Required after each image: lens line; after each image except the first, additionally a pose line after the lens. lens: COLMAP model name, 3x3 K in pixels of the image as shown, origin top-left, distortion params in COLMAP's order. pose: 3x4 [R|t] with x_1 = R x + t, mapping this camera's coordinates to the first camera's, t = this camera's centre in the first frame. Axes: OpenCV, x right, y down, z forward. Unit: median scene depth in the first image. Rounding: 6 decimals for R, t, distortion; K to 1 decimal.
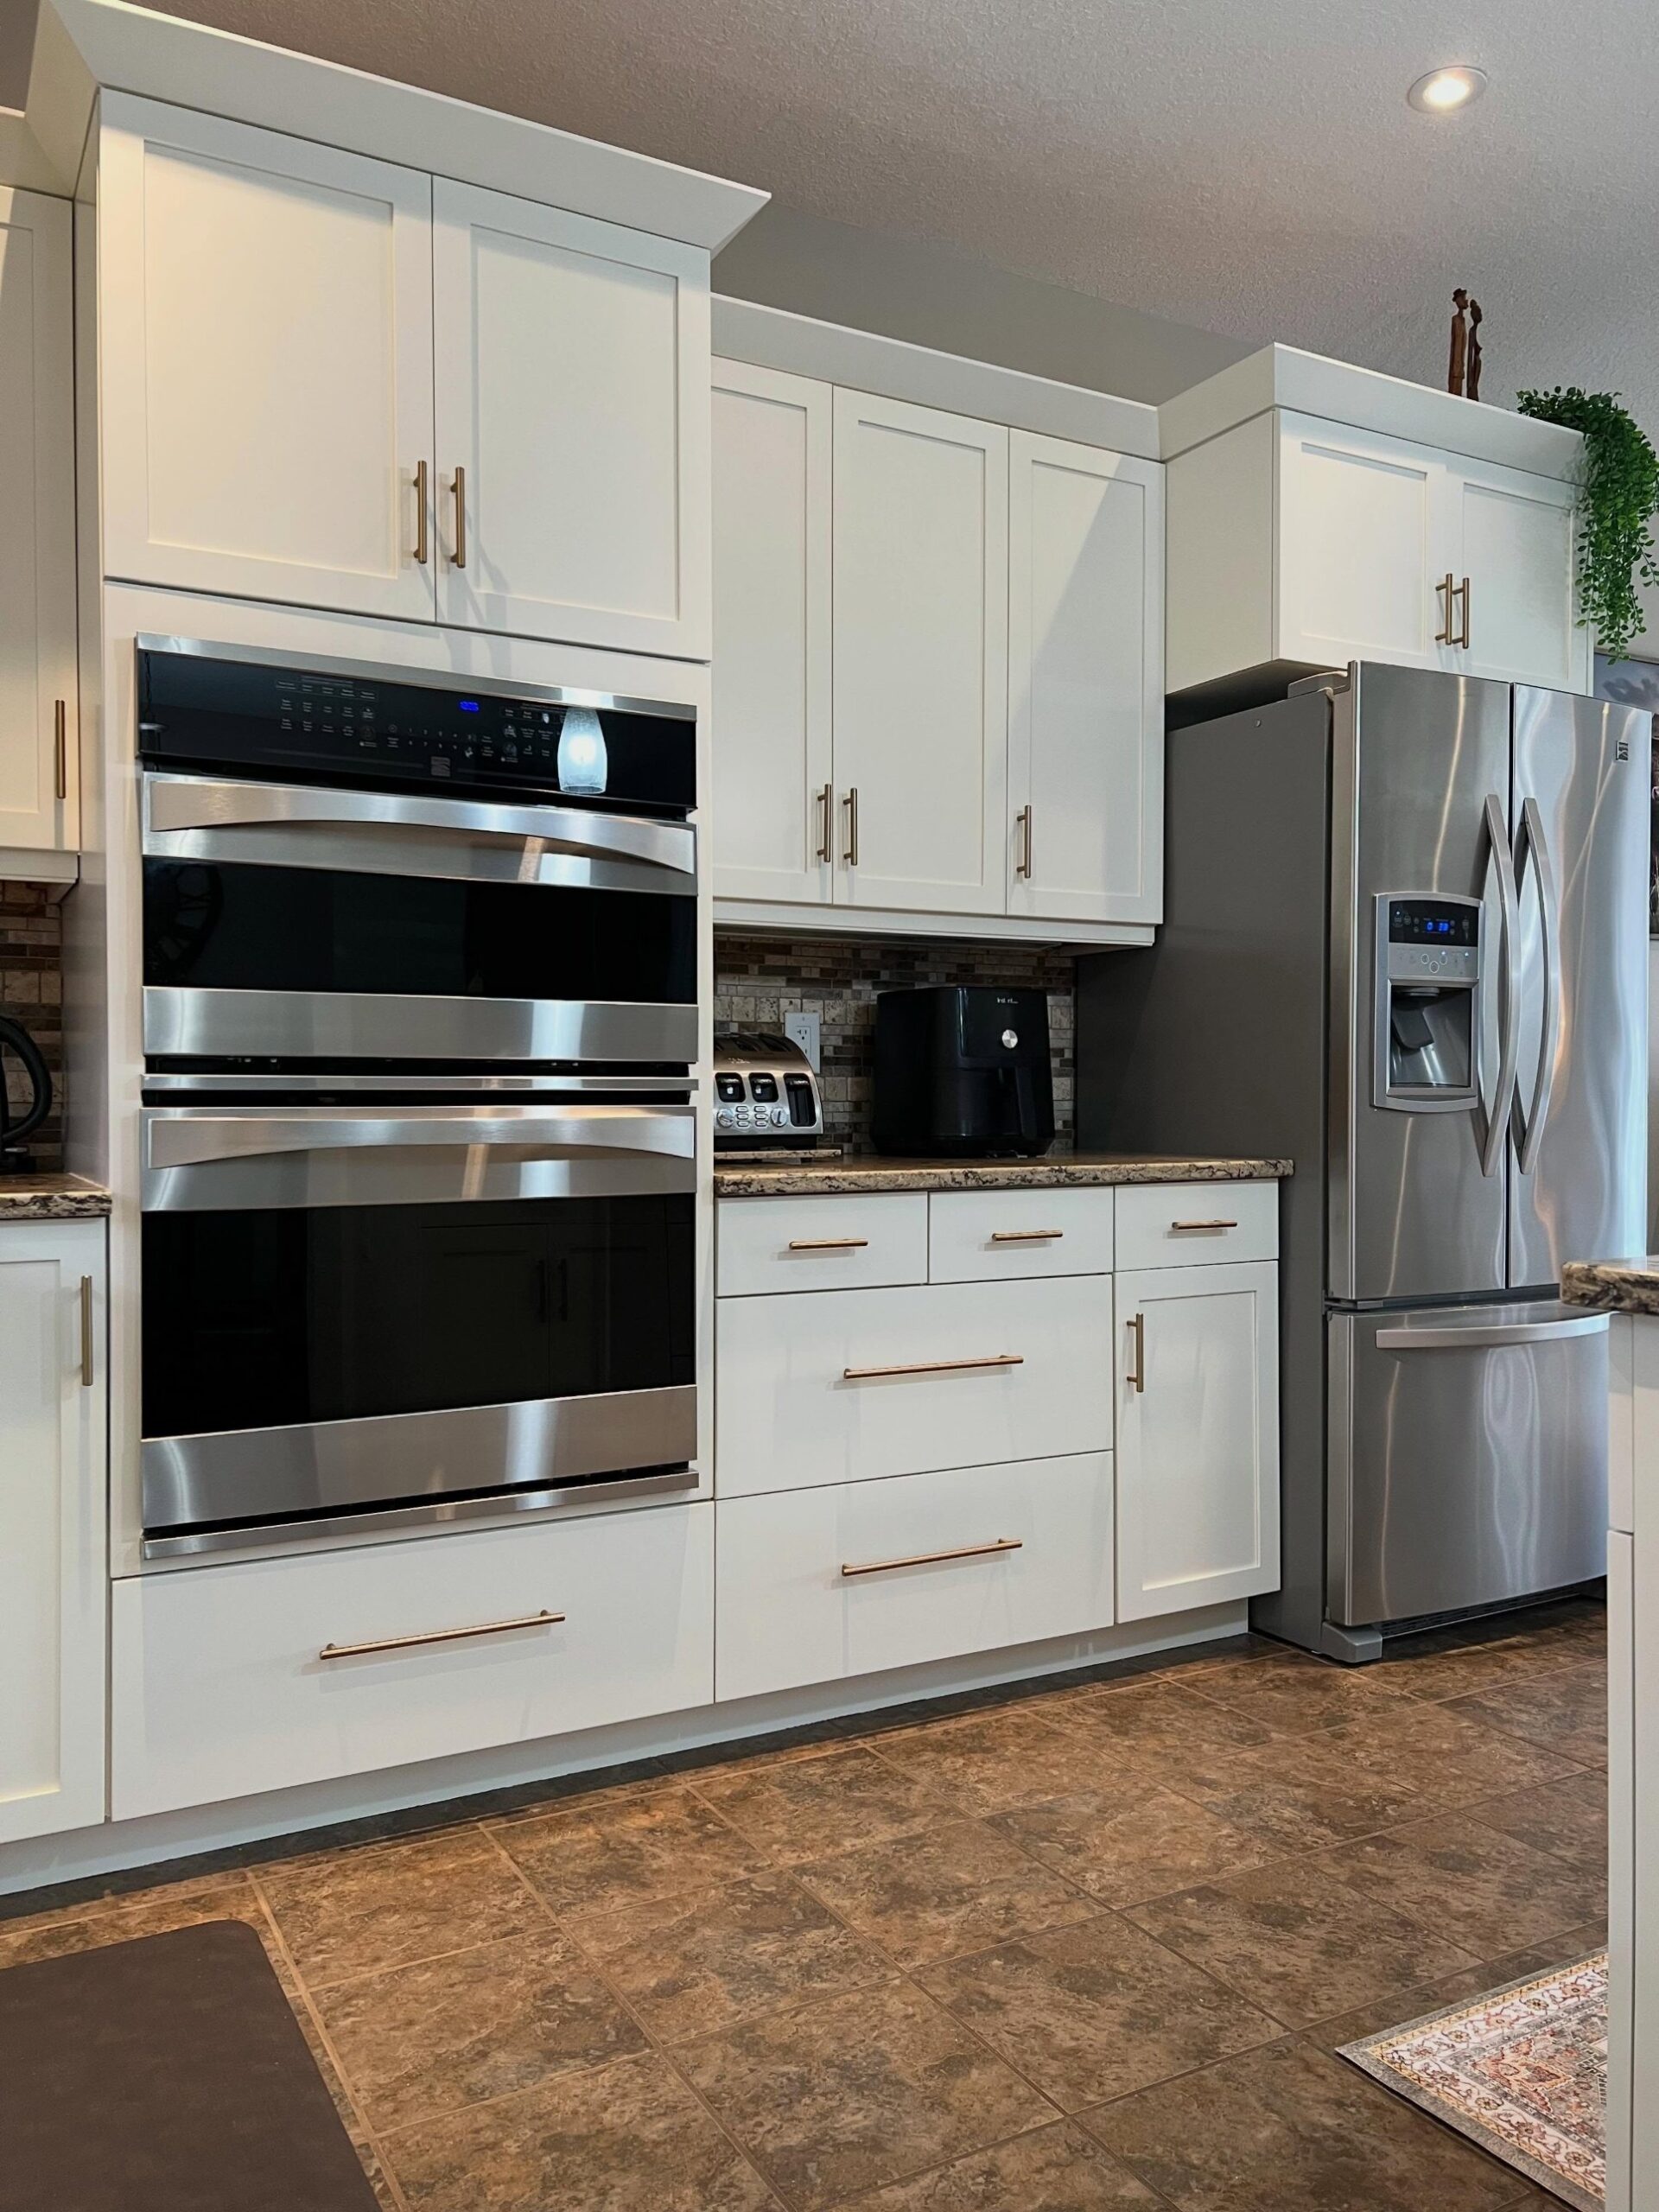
lens RADIAL K [[1686.1, 0, 808.1], [0, 1686.1, 1119.4], [0, 0, 1]] dist [0.033345, -0.019744]
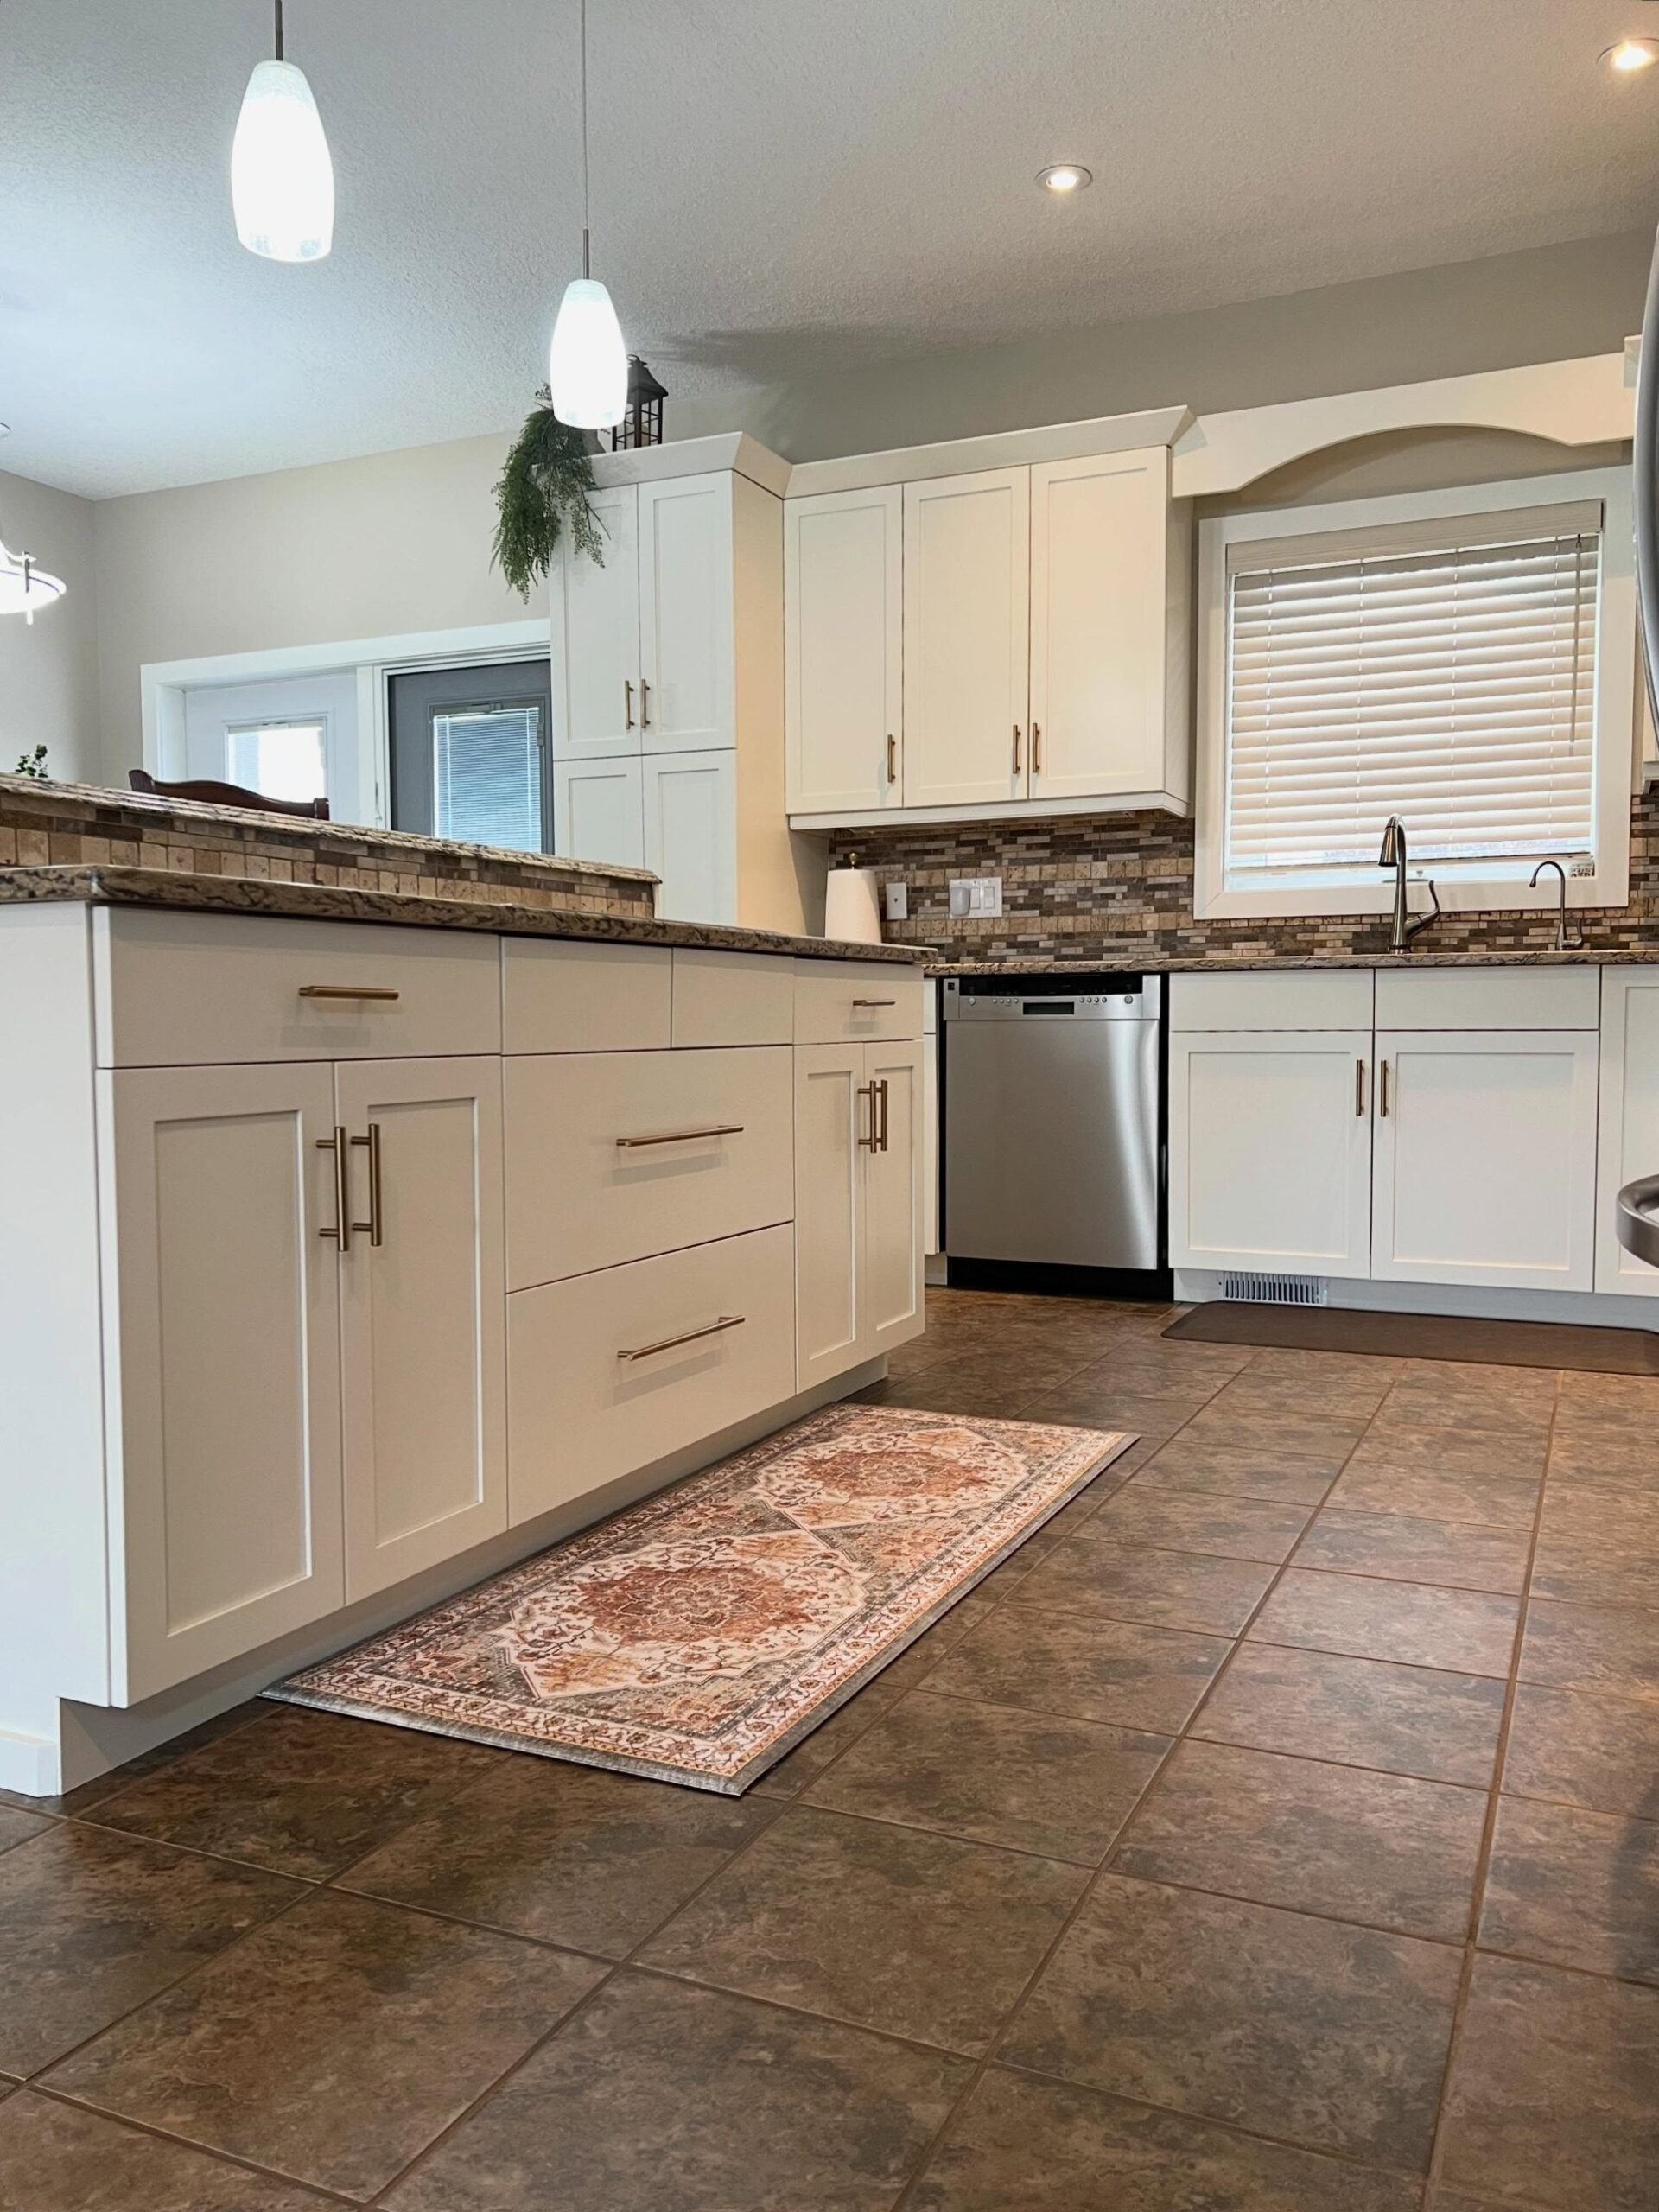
lens RADIAL K [[1686.1, 0, 806.9], [0, 1686.1, 1176.1], [0, 0, 1]] dist [0.033345, -0.019744]
pose [[-0.818491, 0.059439, -0.571436, 1.060658], [0.000853, 0.994758, 0.102250, 0.079509], [0.574518, 0.083203, -0.814252, 1.495224]]
